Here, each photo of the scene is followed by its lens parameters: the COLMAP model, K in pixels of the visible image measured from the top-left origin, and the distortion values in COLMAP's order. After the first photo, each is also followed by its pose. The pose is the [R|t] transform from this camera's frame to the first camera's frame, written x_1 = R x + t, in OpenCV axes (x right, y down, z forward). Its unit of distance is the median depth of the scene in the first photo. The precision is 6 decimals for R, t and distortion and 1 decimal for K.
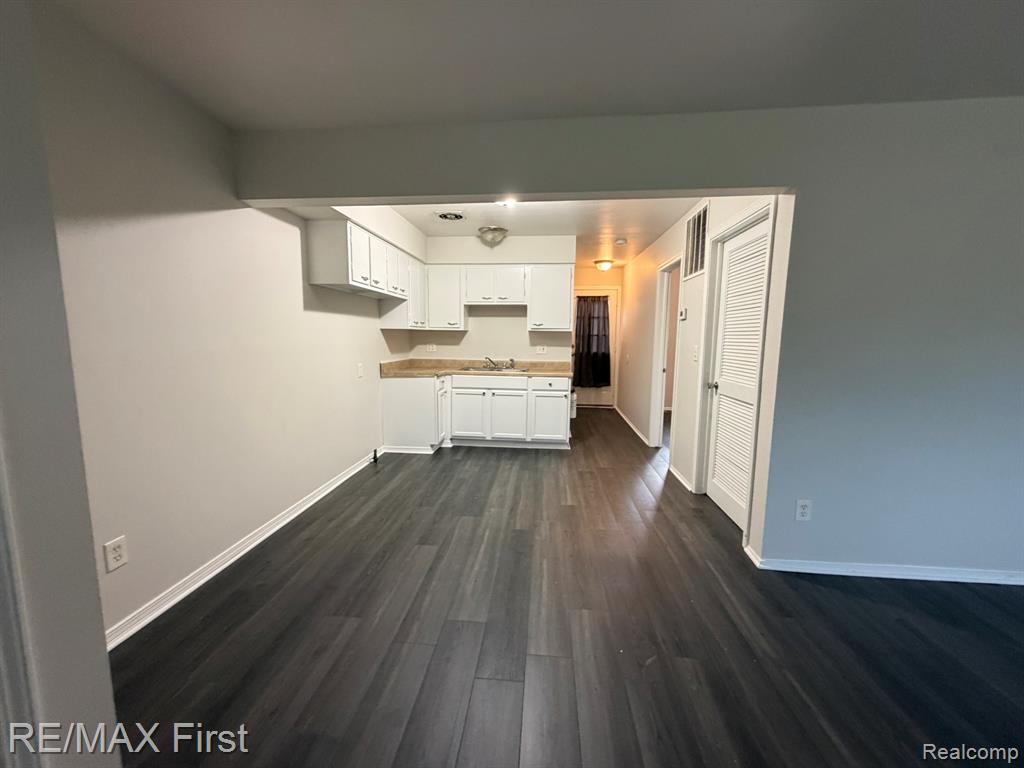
lens RADIAL K [[408.7, 0, 511.9], [0, 408.7, 387.3], [0, 0, 1]] dist [0.000784, 0.000174]
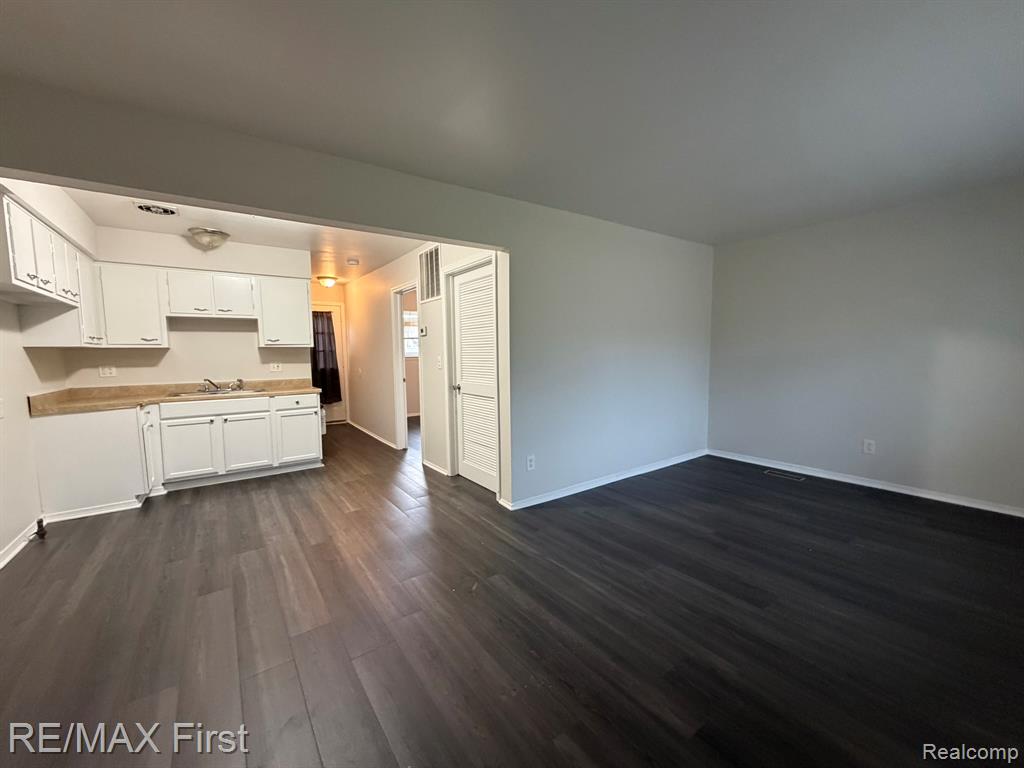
lens RADIAL K [[408.7, 0, 511.9], [0, 408.7, 387.3], [0, 0, 1]] dist [0.000784, 0.000174]
pose [[0.758202, -0.077671, 0.647377, -0.148039], [0.102382, 0.994745, -0.000561, 0.010263], [-0.643932, 0.066705, 0.762170, -0.057805]]
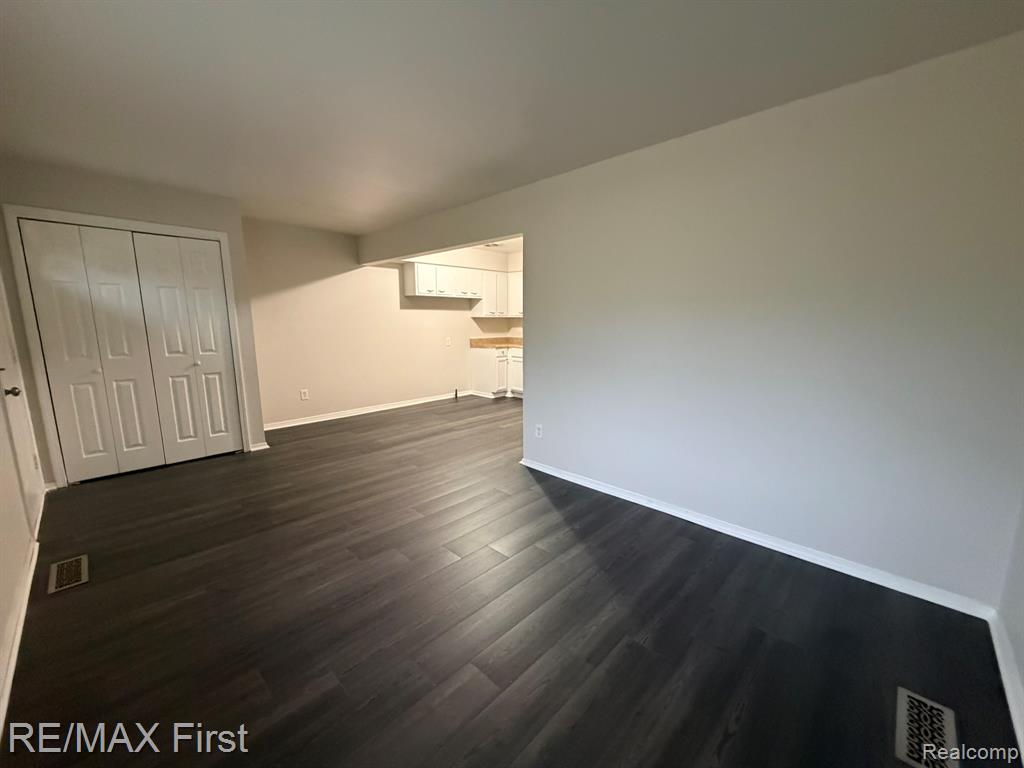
lens RADIAL K [[408.7, 0, 511.9], [0, 408.7, 387.3], [0, 0, 1]] dist [0.000784, 0.000174]
pose [[0.775936, 0.094757, -0.623654, 0.840040], [-0.070499, 0.995486, 0.063540, 0.018895], [0.626860, -0.005336, 0.779114, -0.161247]]
